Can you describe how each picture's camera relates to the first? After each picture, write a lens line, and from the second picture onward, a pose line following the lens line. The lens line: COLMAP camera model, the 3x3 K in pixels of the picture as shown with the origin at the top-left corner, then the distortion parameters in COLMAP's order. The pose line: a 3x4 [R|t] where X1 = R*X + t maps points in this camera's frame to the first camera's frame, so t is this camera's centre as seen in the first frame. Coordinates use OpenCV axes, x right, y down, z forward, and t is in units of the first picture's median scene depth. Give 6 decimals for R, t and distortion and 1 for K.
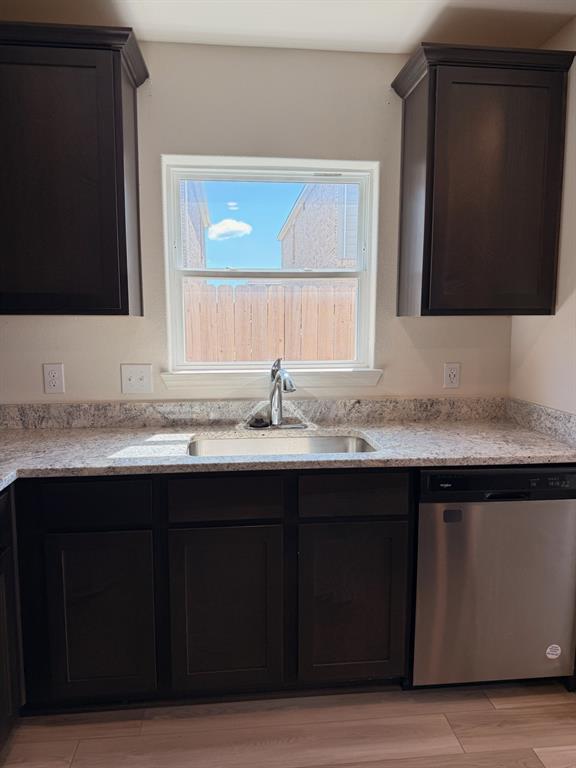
lens RADIAL K [[541.4, 0, 285.2], [0, 541.4, 389.2], [0, 0, 1]] dist [0.064860, -0.096238]
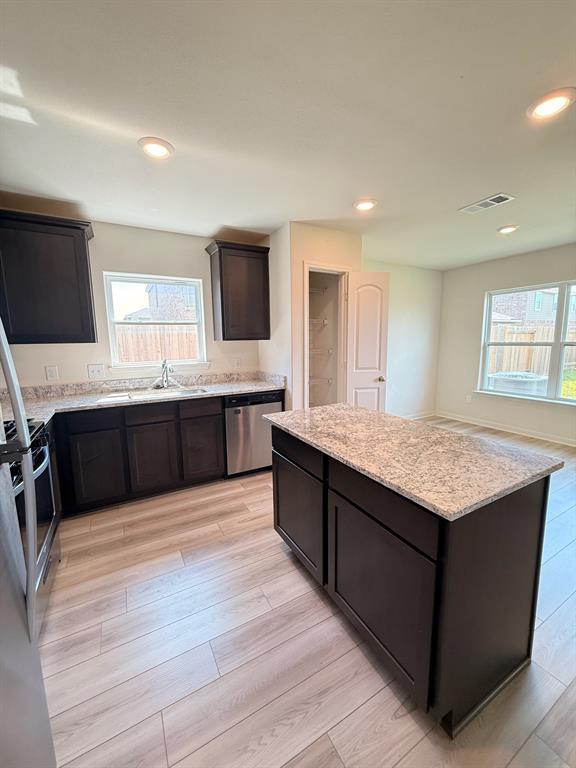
lens RADIAL K [[309.2, 0, 288.0], [0, 309.2, 384.0], [0, 0, 1]] dist [0.004021, -0.000422]
pose [[0.918114, -0.070840, 0.389934, -0.054283], [0.063326, 0.997476, 0.032110, 0.041956], [-0.391224, -0.004788, 0.920283, -0.468004]]
